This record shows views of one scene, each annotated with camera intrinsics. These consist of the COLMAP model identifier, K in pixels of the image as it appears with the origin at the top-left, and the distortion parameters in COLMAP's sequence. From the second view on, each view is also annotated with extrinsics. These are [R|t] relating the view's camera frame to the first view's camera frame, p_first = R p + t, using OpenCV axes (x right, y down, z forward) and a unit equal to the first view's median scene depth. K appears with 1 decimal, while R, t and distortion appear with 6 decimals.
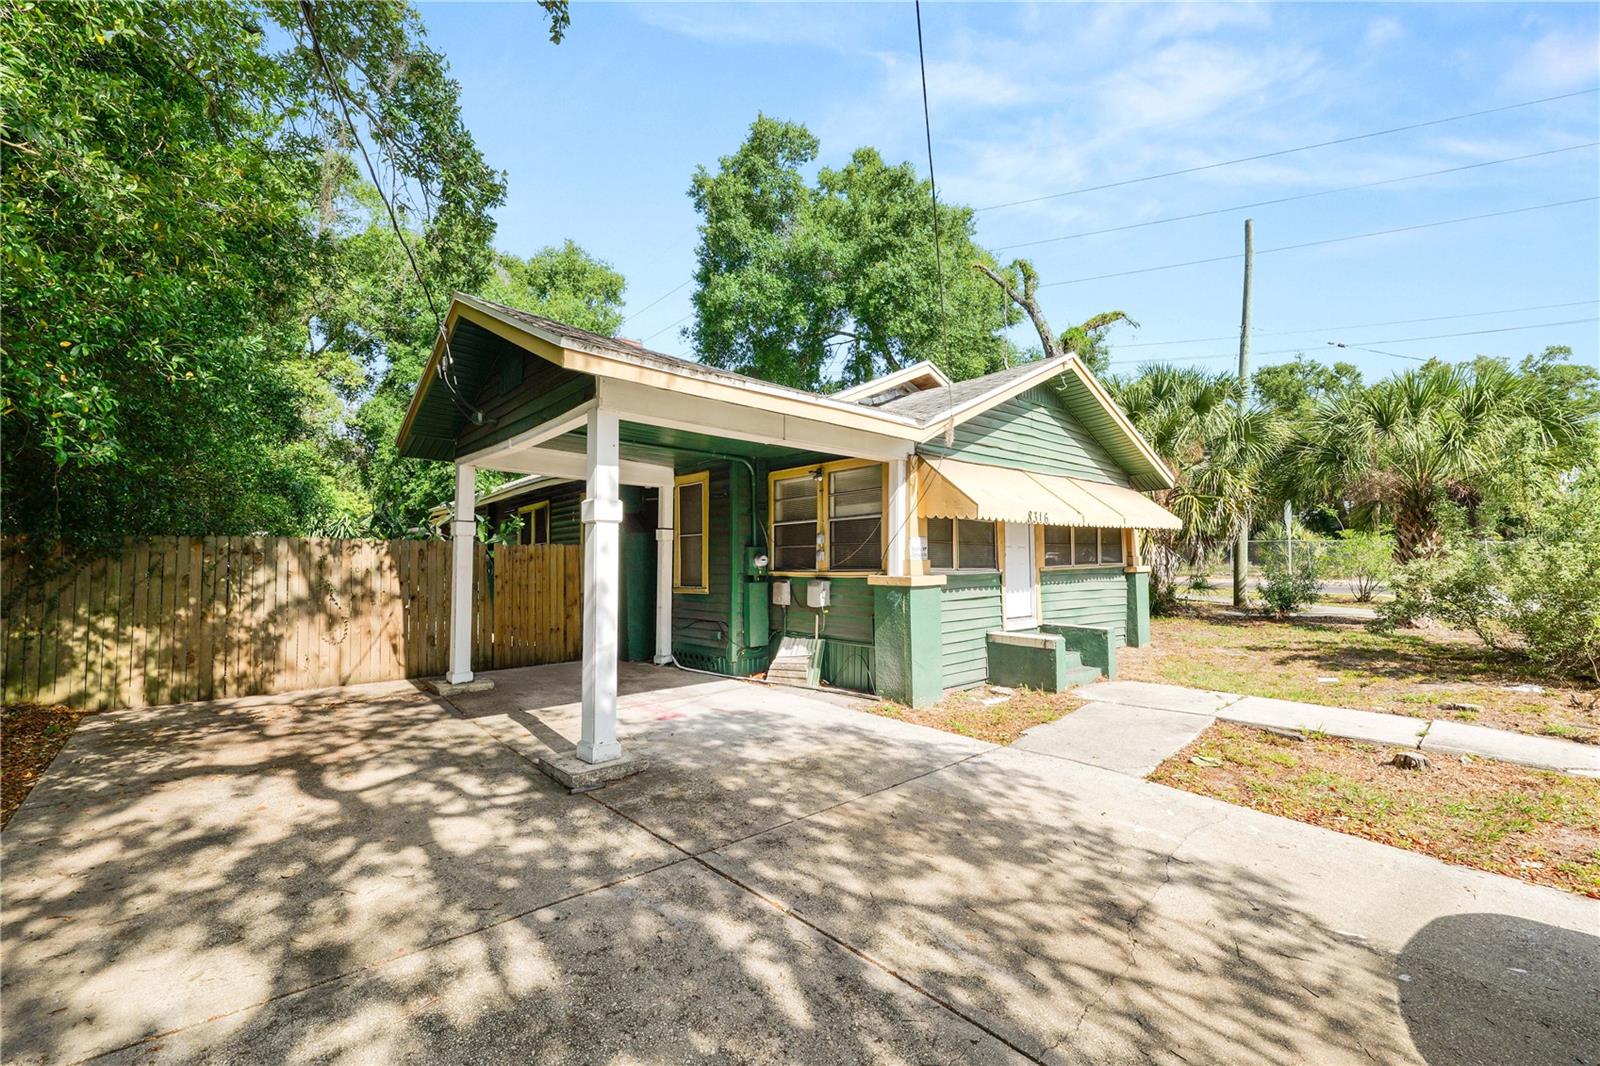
lens RADIAL K [[651.2, 0, 798.7], [0, 651.2, 534.2], [0, 0, 1]] dist [-0.013811, 0.001312]
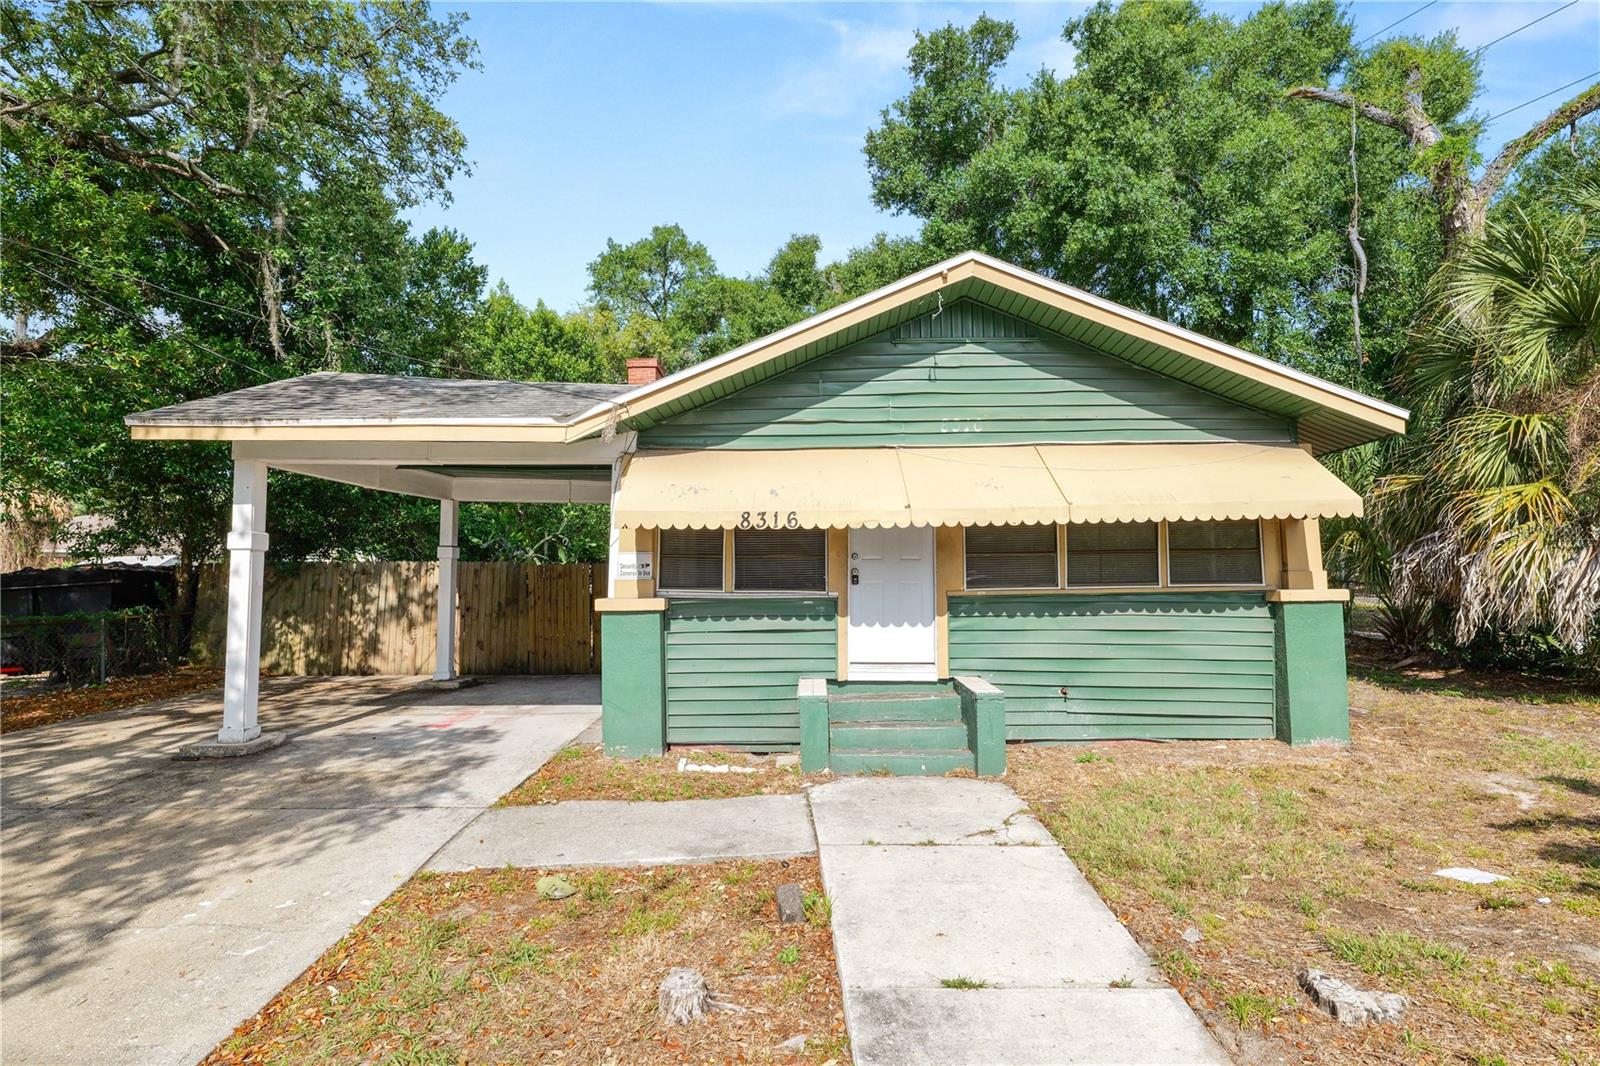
lens RADIAL K [[753.6, 0, 799.4], [0, 753.6, 530.1], [0, 0, 1]] dist [0.001844, -0.000423]
pose [[0.747797, -0.040002, -0.662722, 0.904848], [0.029611, 0.999199, -0.026899, 0.008074], [0.663267, 0.000491, 0.748383, 0.393200]]
